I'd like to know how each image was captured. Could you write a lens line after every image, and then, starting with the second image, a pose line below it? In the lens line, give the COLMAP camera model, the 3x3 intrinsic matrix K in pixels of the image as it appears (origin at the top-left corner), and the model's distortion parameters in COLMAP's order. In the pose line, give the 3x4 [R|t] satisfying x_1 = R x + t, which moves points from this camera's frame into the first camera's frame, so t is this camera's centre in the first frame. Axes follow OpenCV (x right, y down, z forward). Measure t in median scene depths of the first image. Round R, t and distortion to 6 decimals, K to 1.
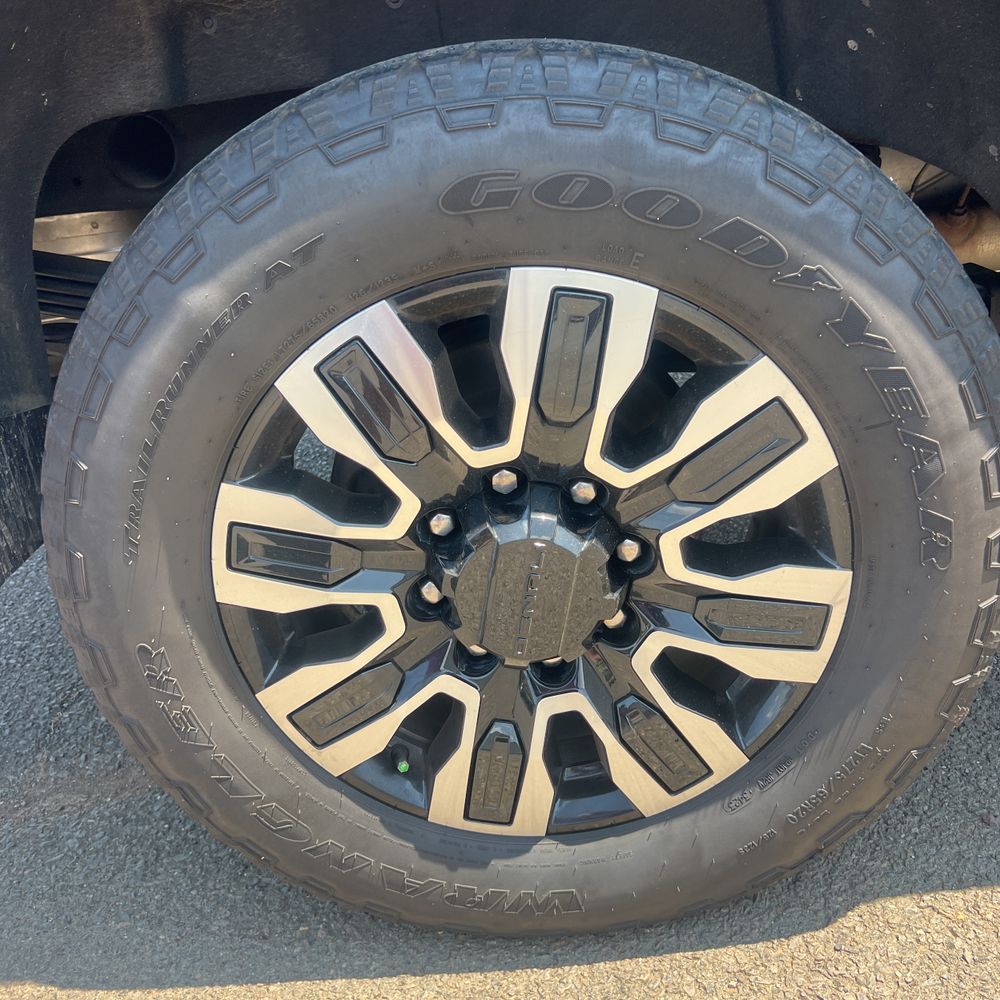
lens RADIAL K [[1001.2, 0, 497.2], [0, 1001.2, 484.7], [0, 0, 1]] dist [0.074097, -0.153279]
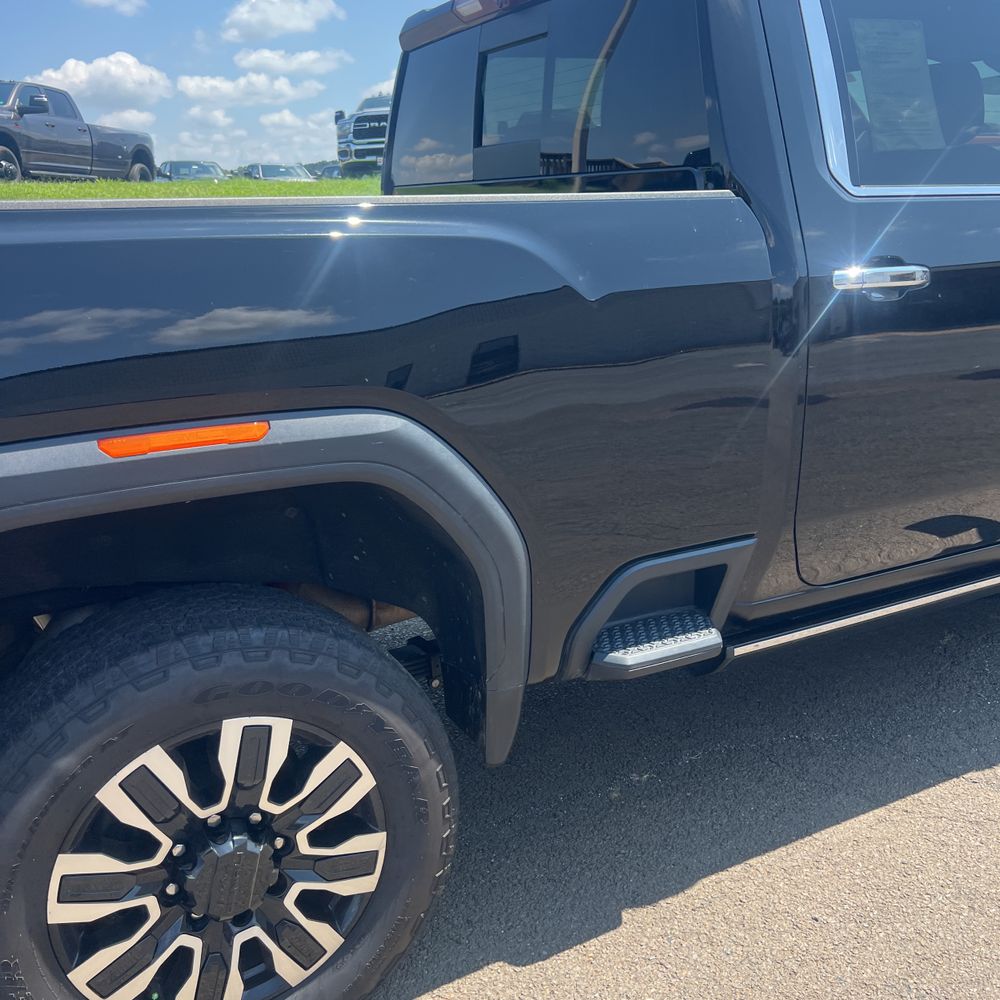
lens RADIAL K [[988.5, 0, 500.0], [0, 988.5, 500.0], [0, 0, 1]] dist [0.054849, -0.071169]
pose [[0.870805, -0.037096, 0.490226, -0.458637], [0.114494, 0.985033, -0.128841, -0.320708], [-0.478110, 0.168324, 0.862020, -1.076579]]
